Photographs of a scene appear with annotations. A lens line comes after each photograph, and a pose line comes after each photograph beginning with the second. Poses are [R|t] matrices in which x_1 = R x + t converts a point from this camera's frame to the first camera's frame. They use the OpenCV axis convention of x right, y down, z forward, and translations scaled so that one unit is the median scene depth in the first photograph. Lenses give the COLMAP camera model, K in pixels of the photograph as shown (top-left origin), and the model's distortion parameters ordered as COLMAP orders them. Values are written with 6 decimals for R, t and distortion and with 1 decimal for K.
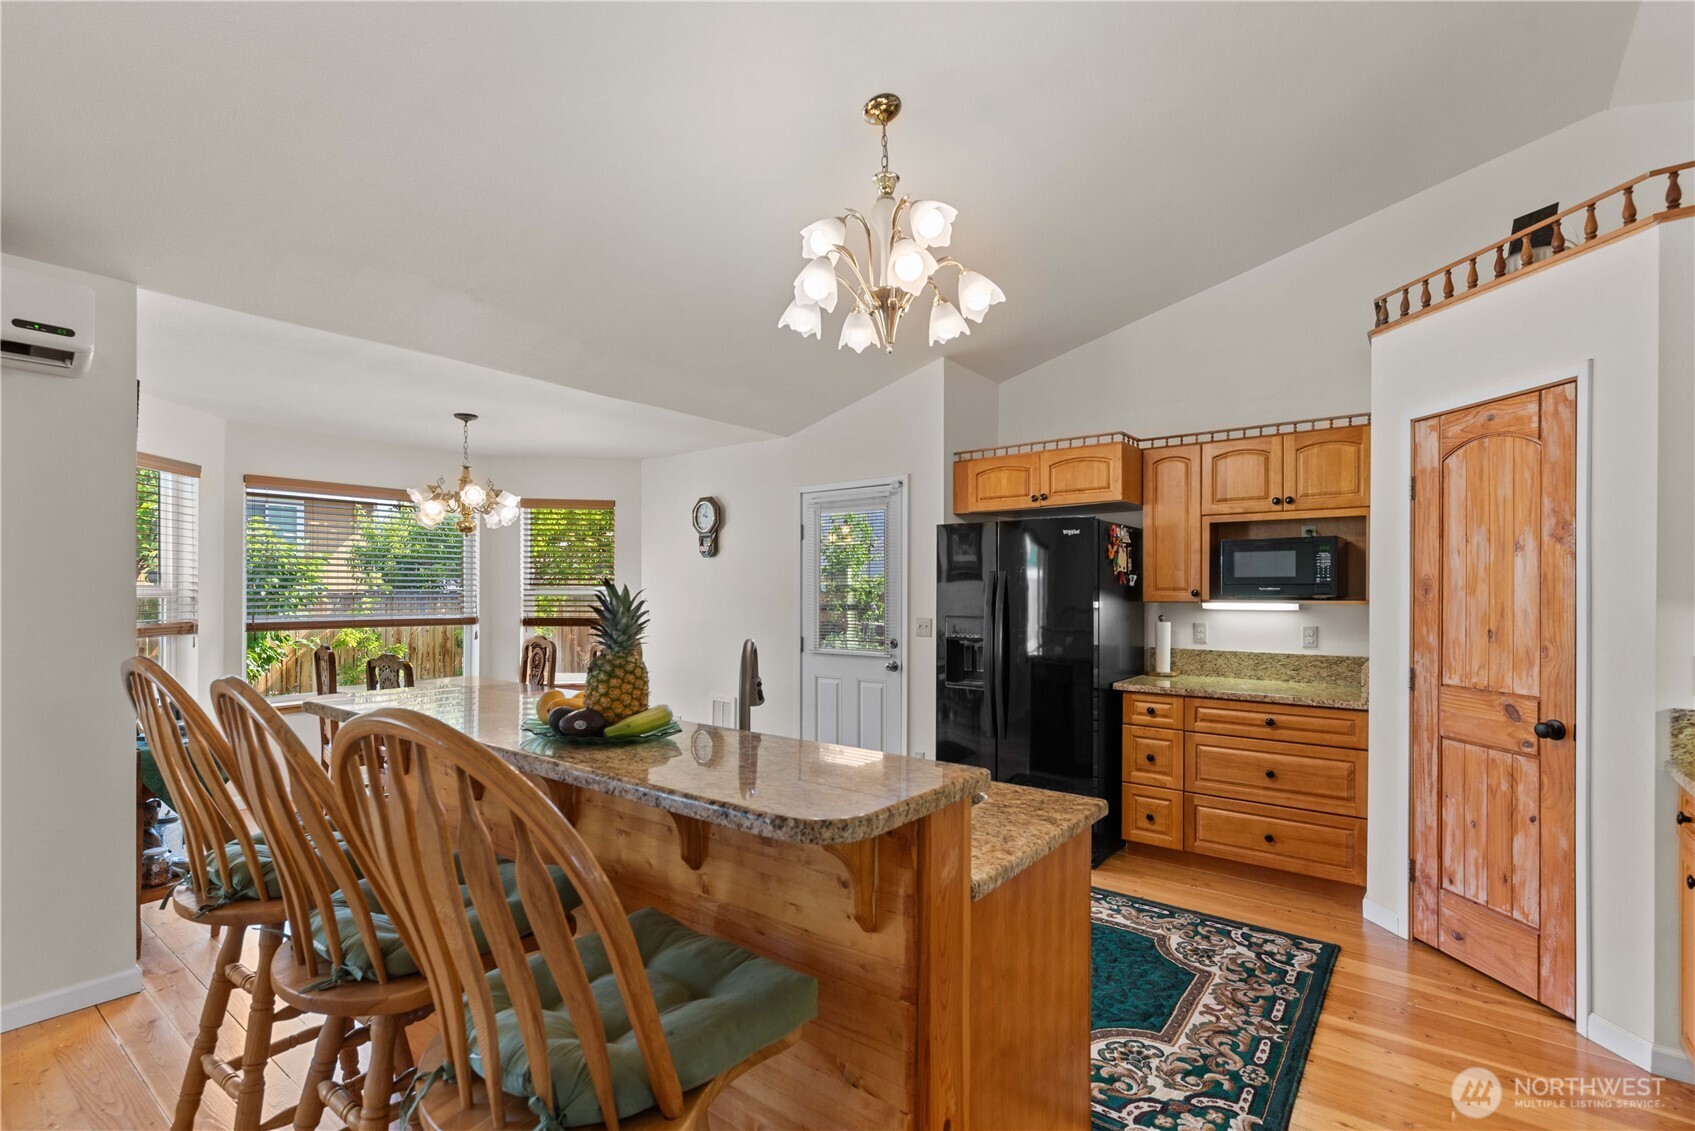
lens RADIAL K [[774.6, 0, 853.1], [0, 774.6, 591.9], [0, 0, 1]] dist [0.002925, 0.000257]
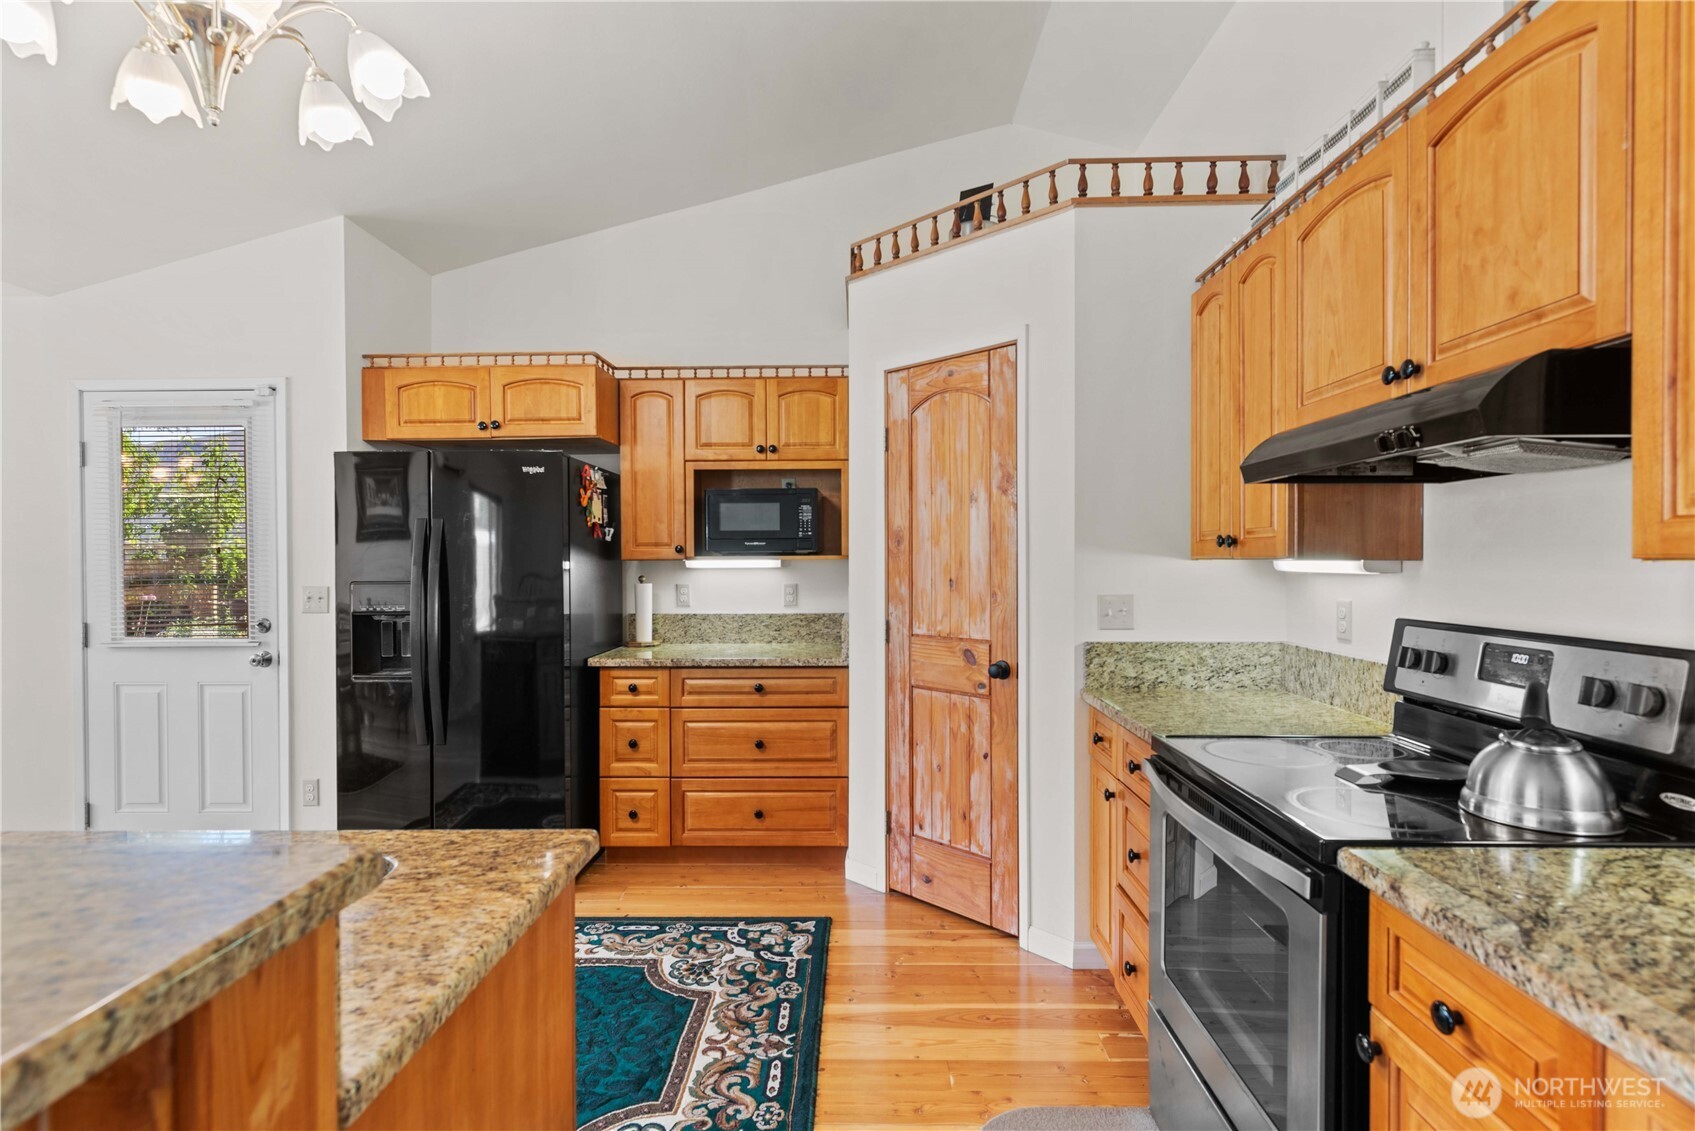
lens RADIAL K [[835.7, 0, 850.7], [0, 835.7, 568.4], [0, 0, 1]] dist [0.003428, 0.000376]
pose [[0.802006, -0.011713, 0.597202, 0.043765], [0.007478, 0.999926, 0.009568, 0.021726], [-0.597270, -0.003208, 0.802034, 0.172237]]
